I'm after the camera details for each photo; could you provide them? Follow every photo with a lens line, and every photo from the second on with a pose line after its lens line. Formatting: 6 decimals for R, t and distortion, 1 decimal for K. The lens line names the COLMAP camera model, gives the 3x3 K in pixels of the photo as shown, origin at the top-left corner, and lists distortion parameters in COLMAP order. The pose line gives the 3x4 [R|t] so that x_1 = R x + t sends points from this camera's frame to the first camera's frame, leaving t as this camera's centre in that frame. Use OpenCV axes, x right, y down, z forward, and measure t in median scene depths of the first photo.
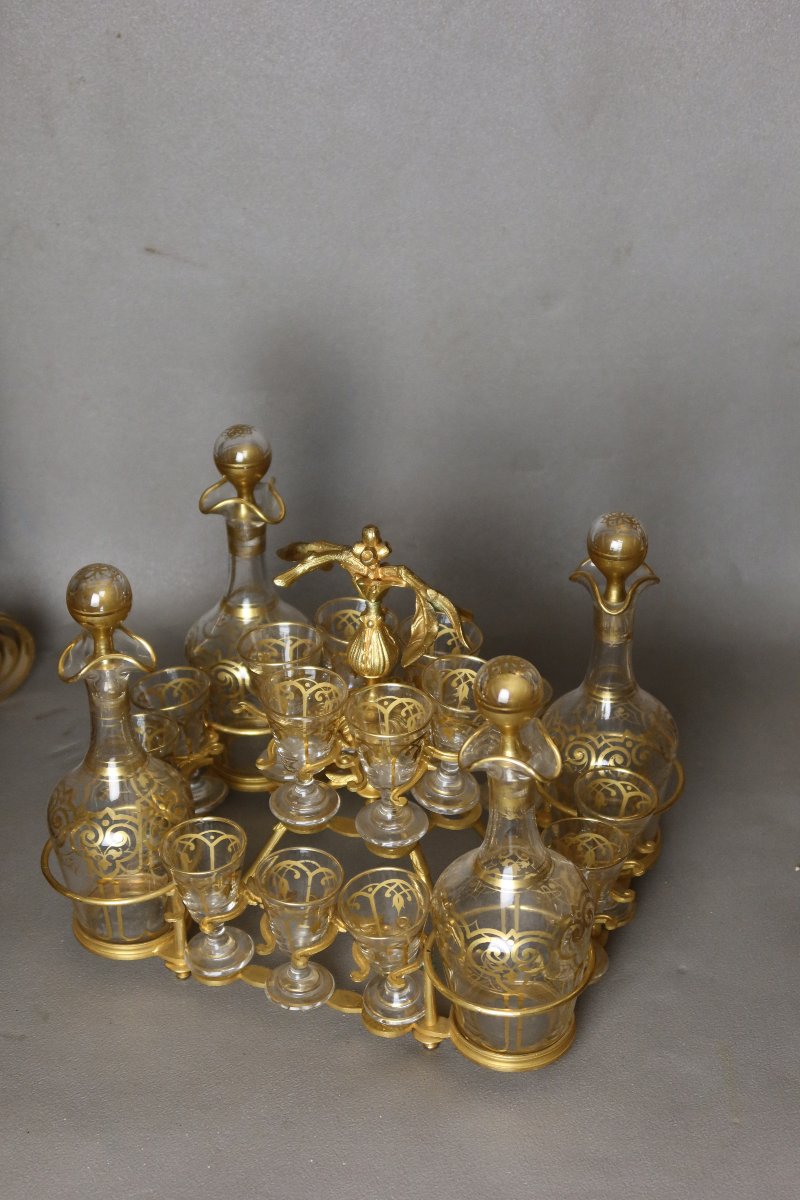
lens RADIAL K [[1934.4, 0, 370.7], [0, 1934.4, 600.0], [0, 0, 1]] dist [0.007622, -0.003566]
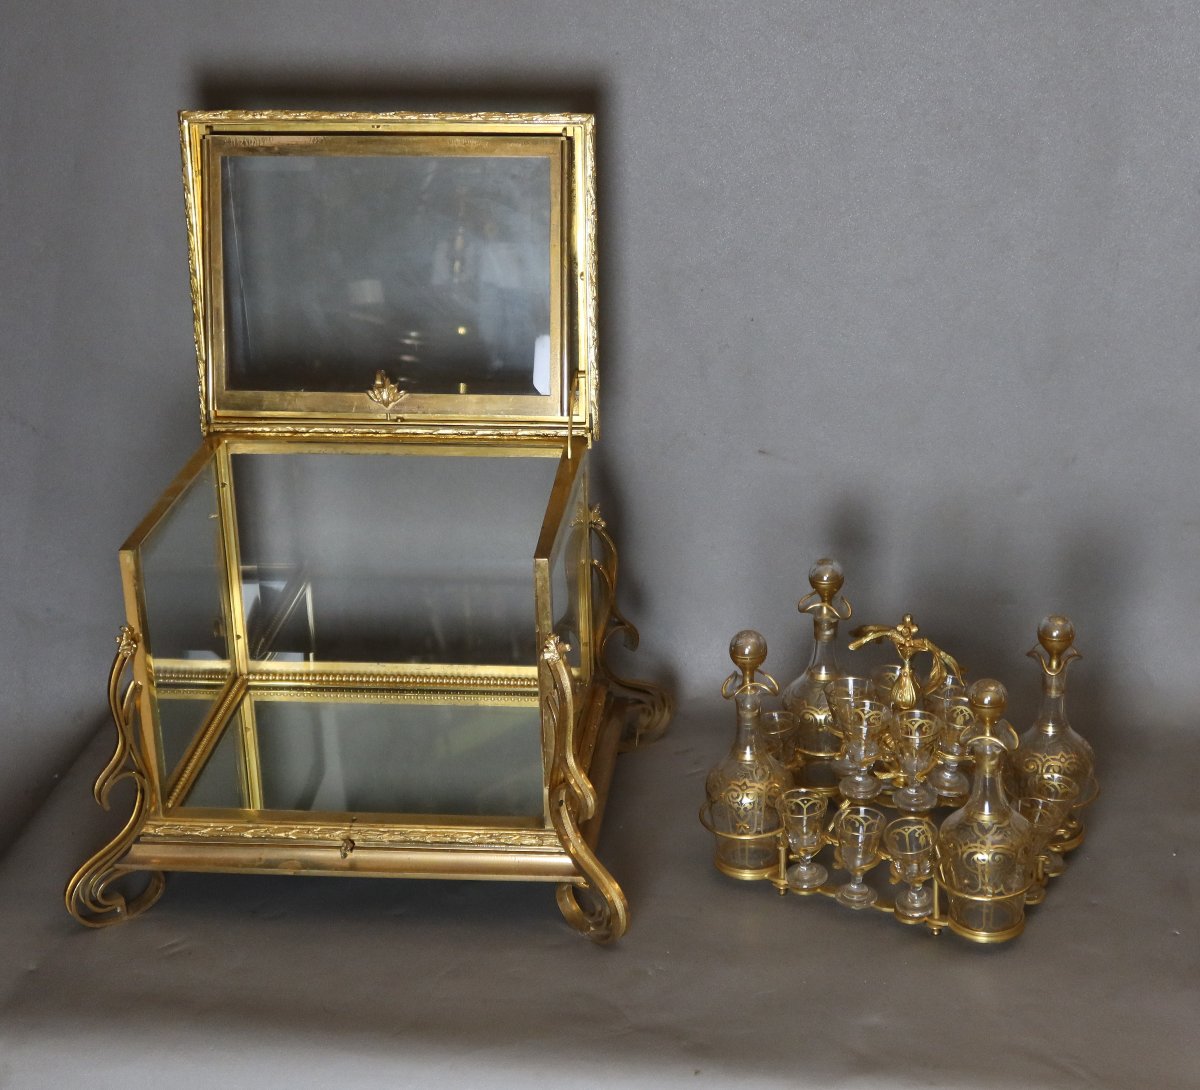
lens RADIAL K [[2027.4, 0, 682.8], [0, 2027.4, 511.3], [0, 0, 1]] dist [-0.012052, -0.016742]
pose [[0.995723, 0.027988, -0.088045, -0.040524], [-0.041056, 0.987786, -0.150313, 0.141390], [0.082763, 0.153285, 0.984710, -0.747502]]
